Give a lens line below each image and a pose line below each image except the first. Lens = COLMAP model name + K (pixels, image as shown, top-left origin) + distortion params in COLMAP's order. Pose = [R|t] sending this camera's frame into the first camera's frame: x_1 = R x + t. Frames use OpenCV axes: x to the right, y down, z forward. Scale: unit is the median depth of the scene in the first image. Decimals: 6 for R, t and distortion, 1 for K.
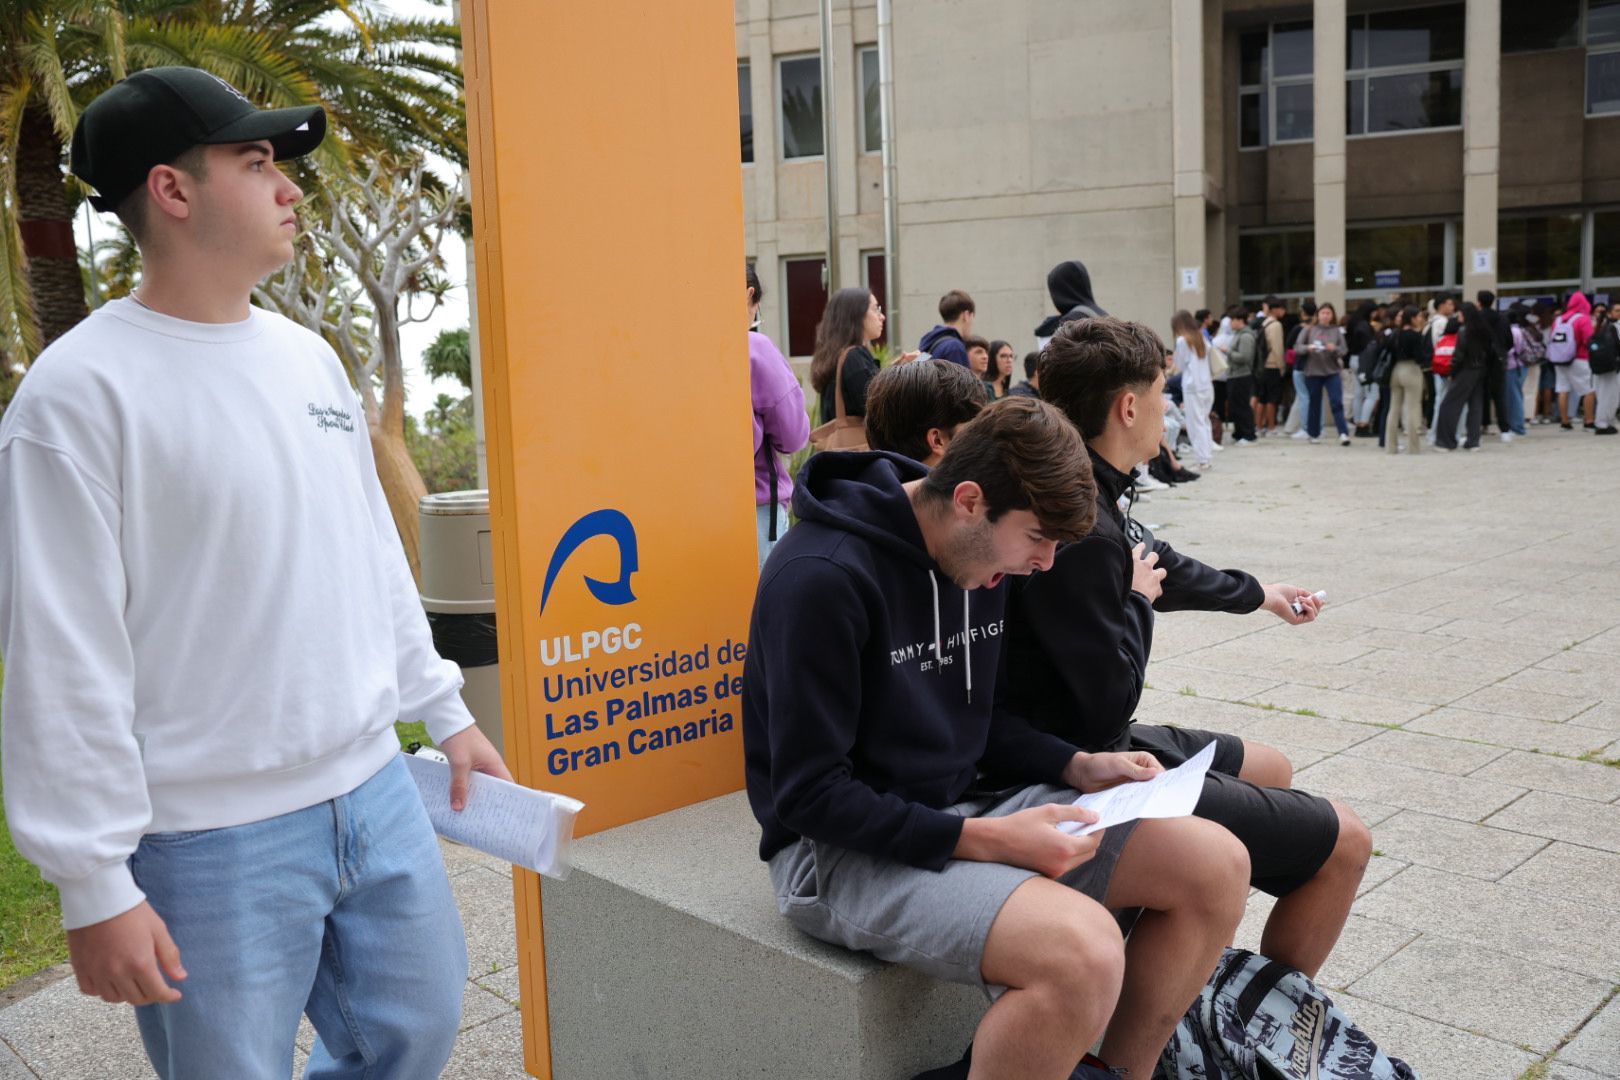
lens RADIAL K [[1370.9, 0, 810.0], [0, 1370.9, 540.0], [0, 0, 1]] dist [-0.093611, 0.087732]
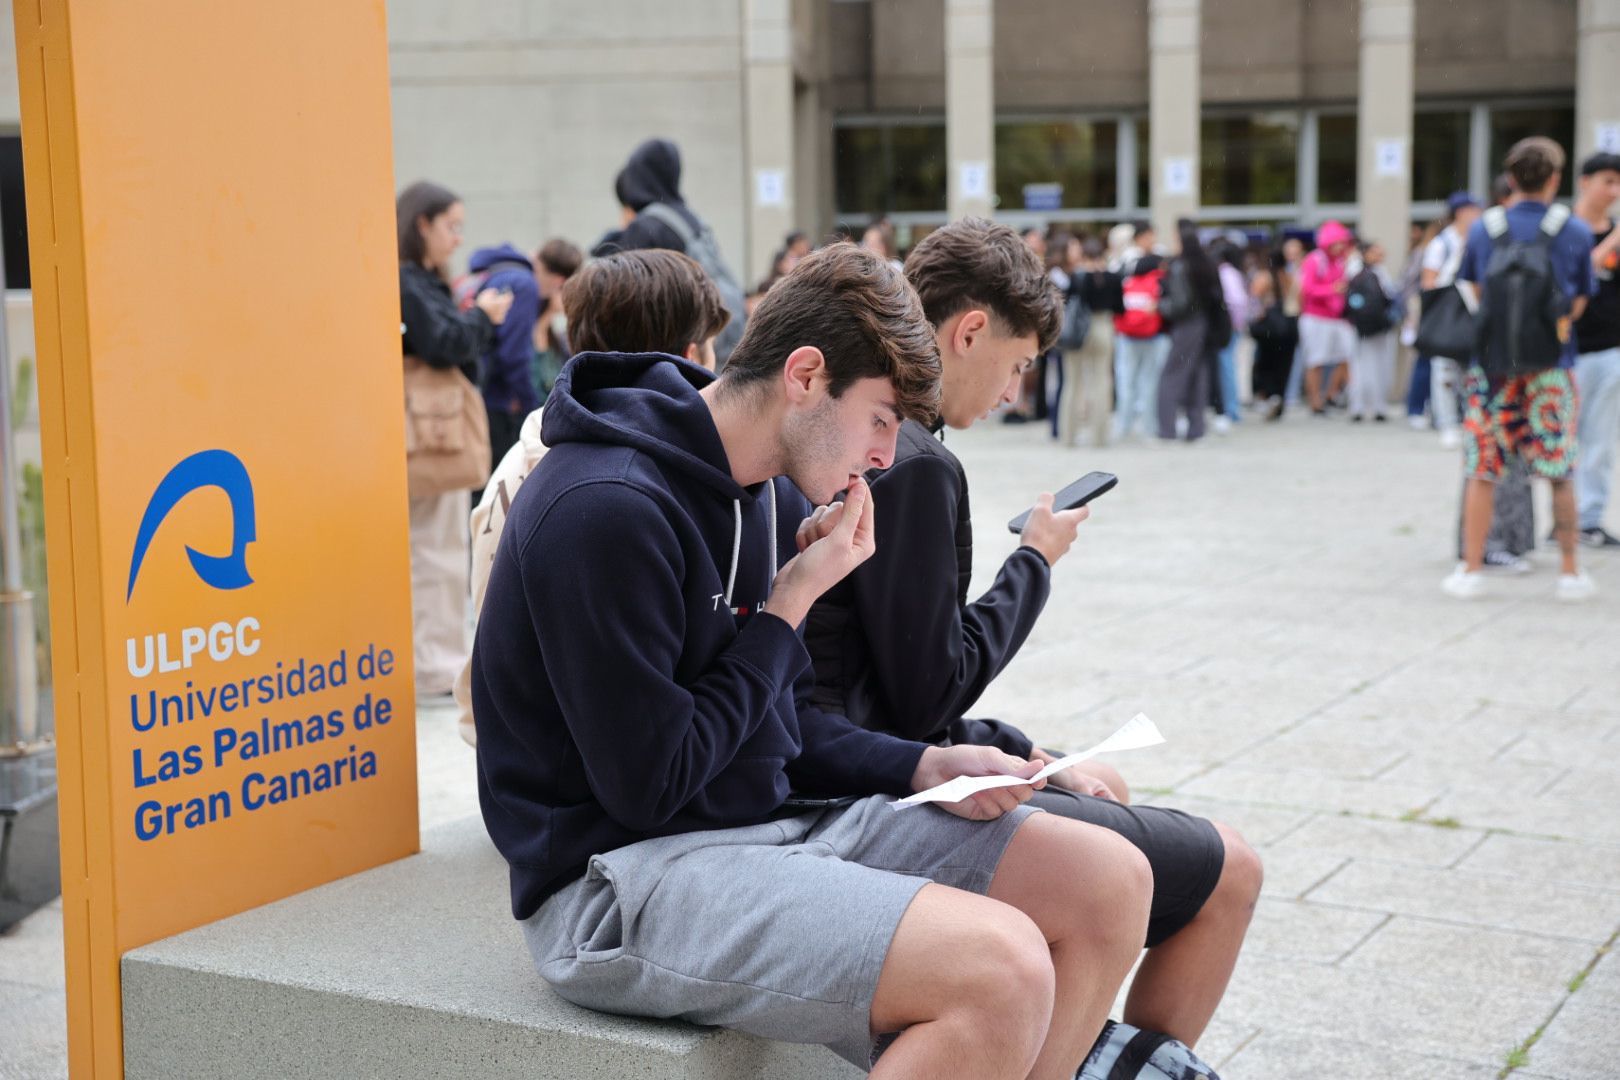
lens RADIAL K [[2144.3, 0, 810.0], [0, 2144.3, 540.0], [0, 0, 1]] dist [0.017509, 0.052684]
pose [[0.956655, -0.008156, 0.291110, -0.170464], [0.014929, 0.999667, -0.021055, 0.048060], [-0.290842, 0.024488, 0.956458, -0.112119]]
